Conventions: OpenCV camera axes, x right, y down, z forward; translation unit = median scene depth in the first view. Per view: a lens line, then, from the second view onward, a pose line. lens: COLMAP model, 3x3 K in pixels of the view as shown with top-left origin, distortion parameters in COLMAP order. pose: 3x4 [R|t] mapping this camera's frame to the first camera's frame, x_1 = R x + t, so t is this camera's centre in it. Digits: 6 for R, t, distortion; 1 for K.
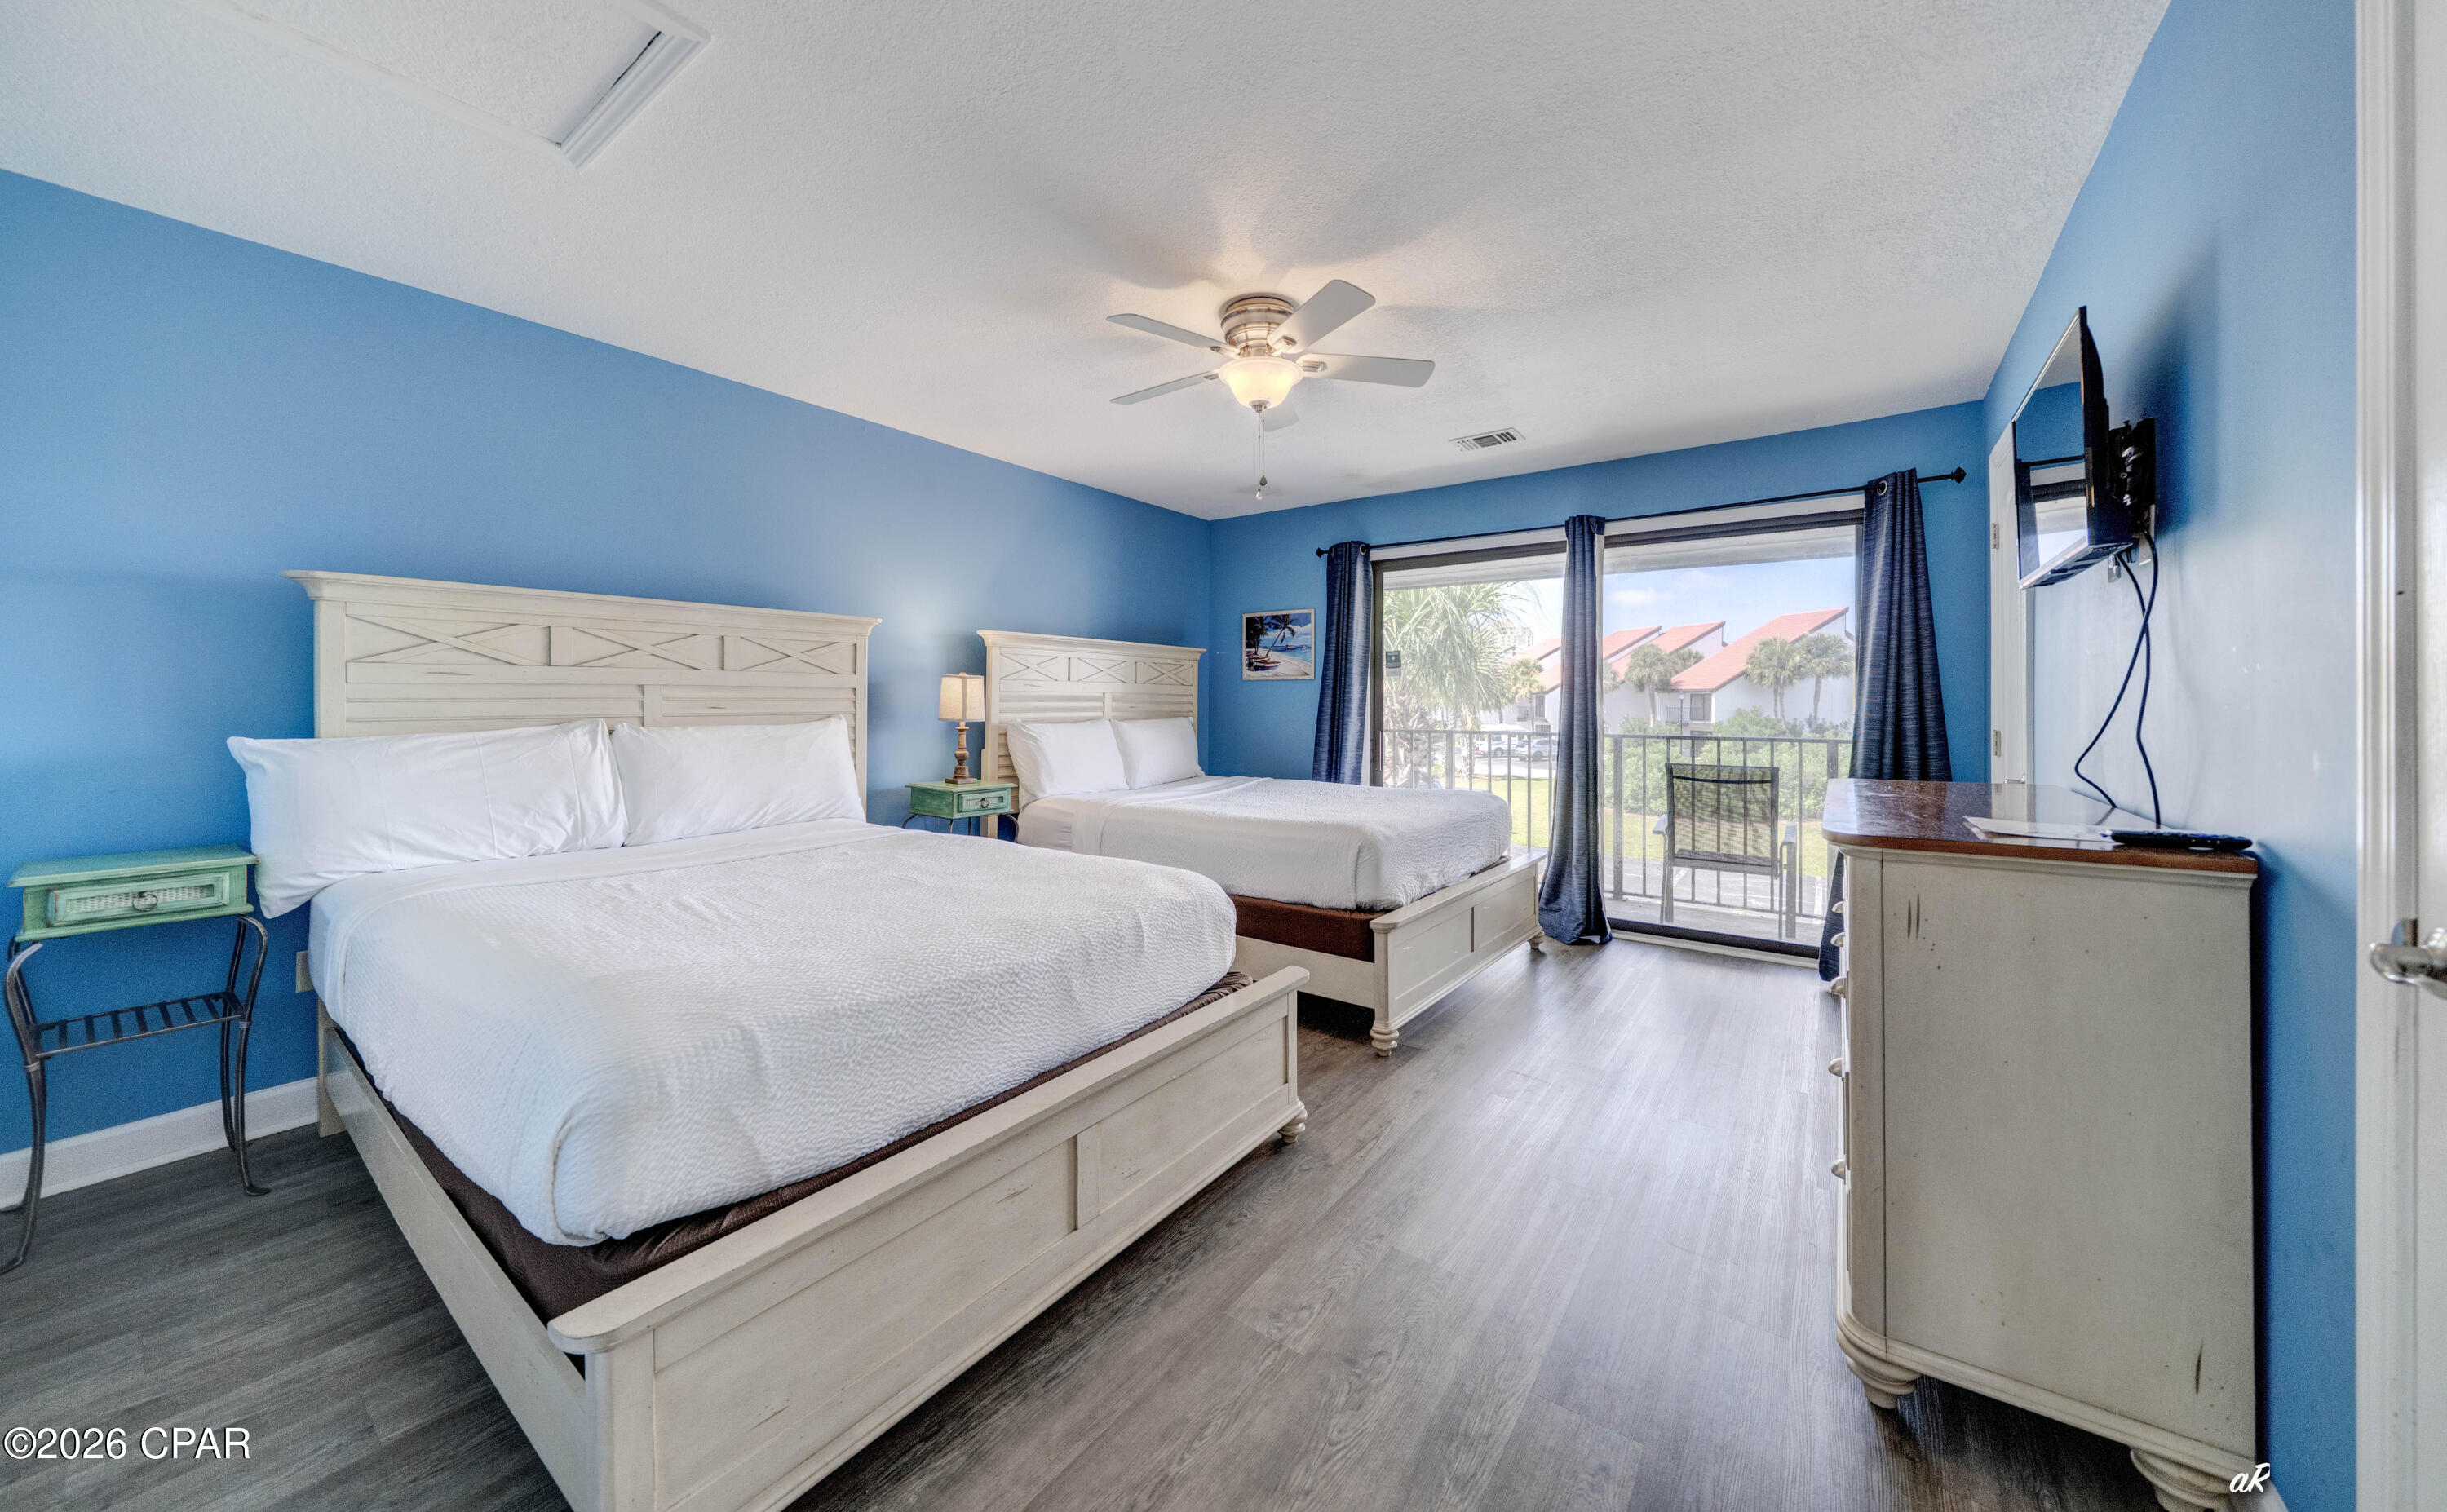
lens RADIAL K [[833.8, 0, 1238.4], [0, 833.8, 697.9], [0, 0, 1]] dist [-0.003514, -0.000054]
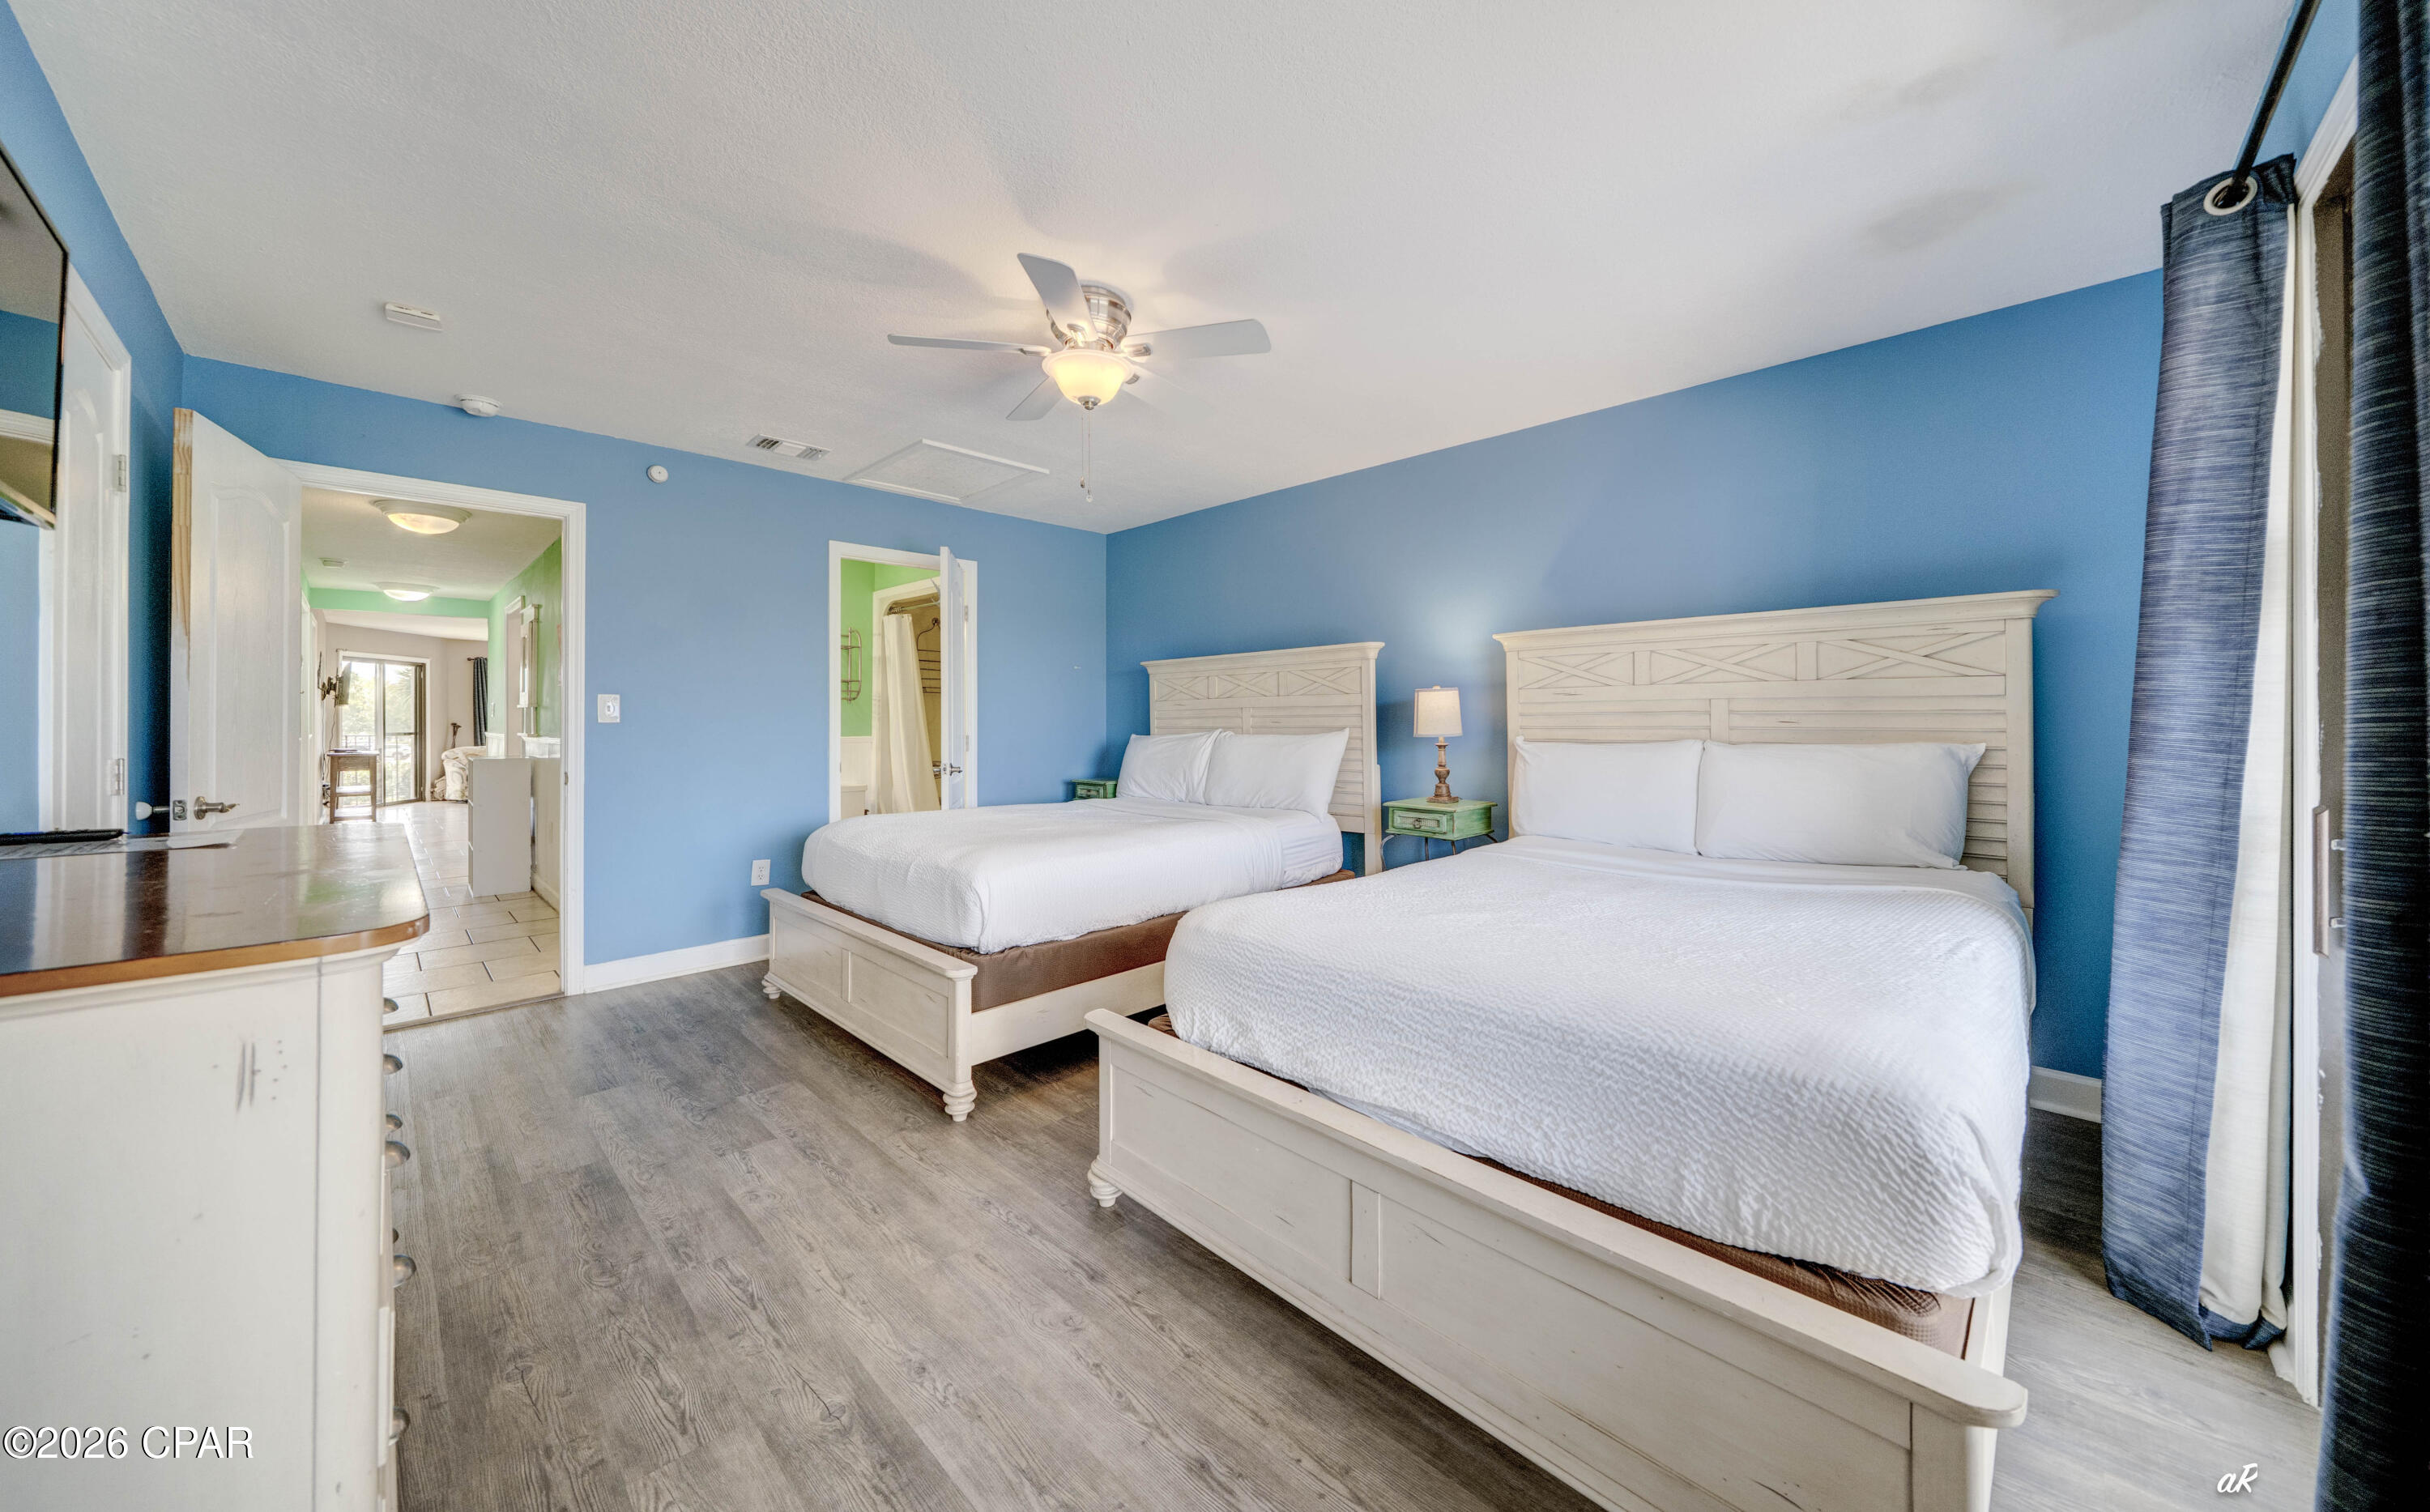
lens RADIAL K [[828.0, 0, 1227.3], [0, 828.0, 733.1], [0, 0, 1]] dist [-0.003514, -0.000054]
pose [[-0.138633, 0.015274, -0.990226, 1.080576], [0.011961, 0.999834, 0.013747, 0.013137], [0.990272, -0.009939, -0.138793, 1.499515]]
